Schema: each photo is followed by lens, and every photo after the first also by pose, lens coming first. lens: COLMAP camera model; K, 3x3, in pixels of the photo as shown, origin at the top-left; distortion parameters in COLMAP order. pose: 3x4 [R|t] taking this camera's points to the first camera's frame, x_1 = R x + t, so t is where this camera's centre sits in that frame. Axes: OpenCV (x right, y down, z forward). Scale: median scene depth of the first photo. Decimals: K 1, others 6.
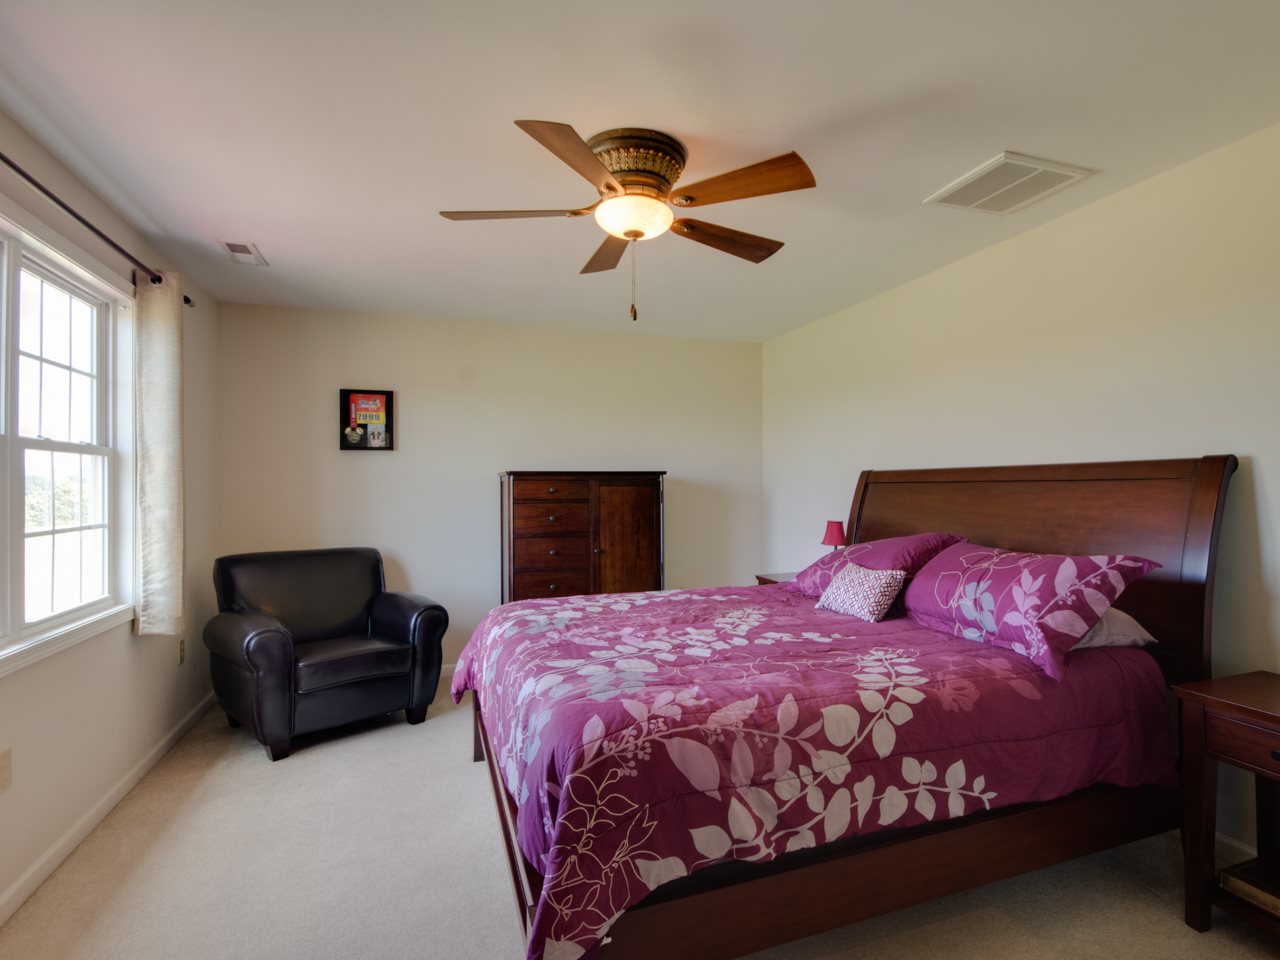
lens RADIAL K [[687.8, 0, 644.8], [0, 687.8, 473.9], [0, 0, 1]] dist [0.001104, 0.000624]
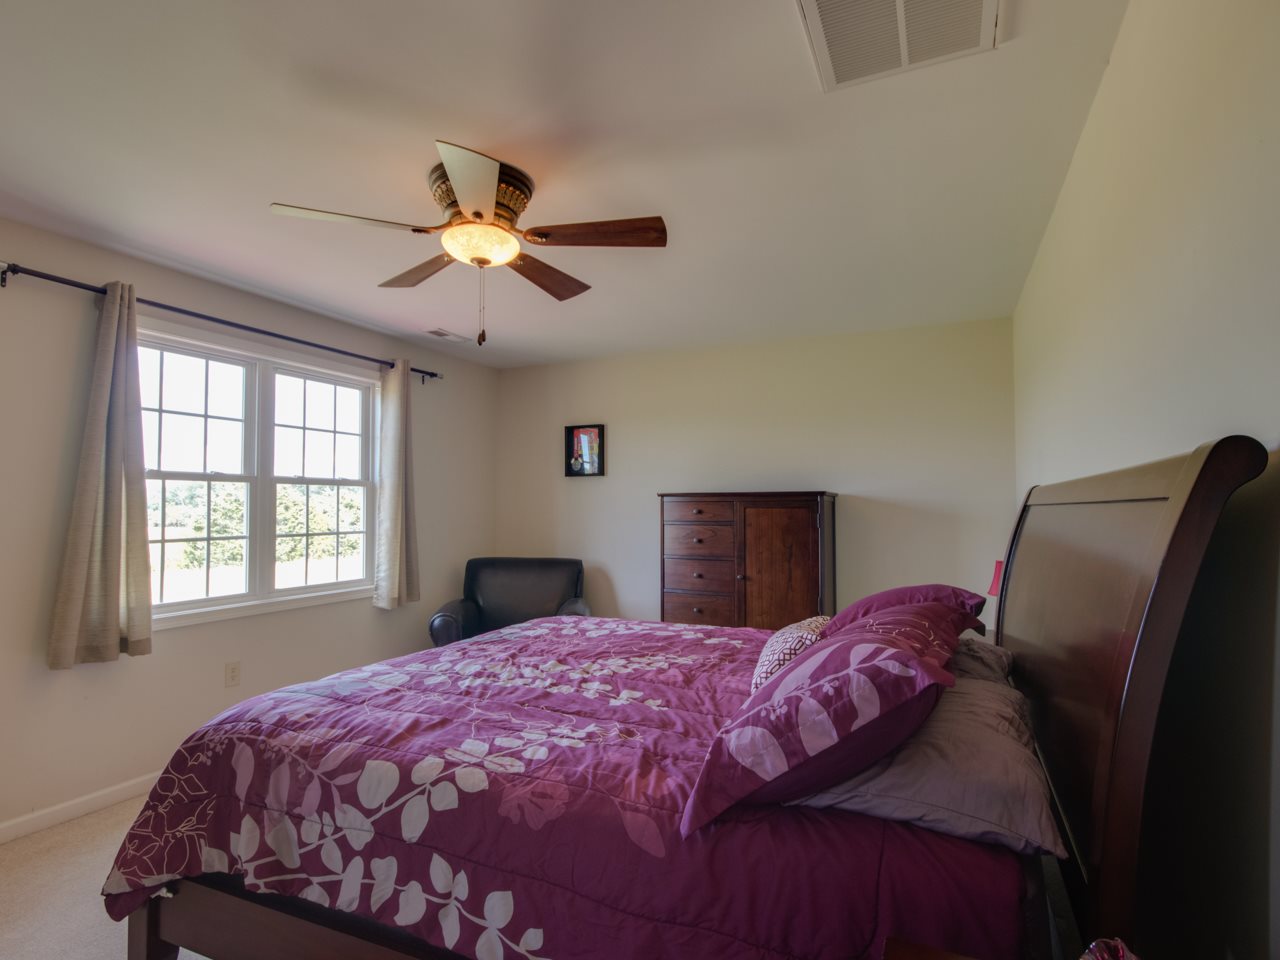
lens RADIAL K [[663.0, 0, 647.5], [0, 663.0, 481.4], [0, 0, 1]] dist [0.002355, -0.000279]
pose [[0.709604, -0.023235, -0.704217, 1.063674], [0.009181, 0.999676, -0.023733, 0.004529], [0.704541, 0.010376, 0.709588, 0.606893]]
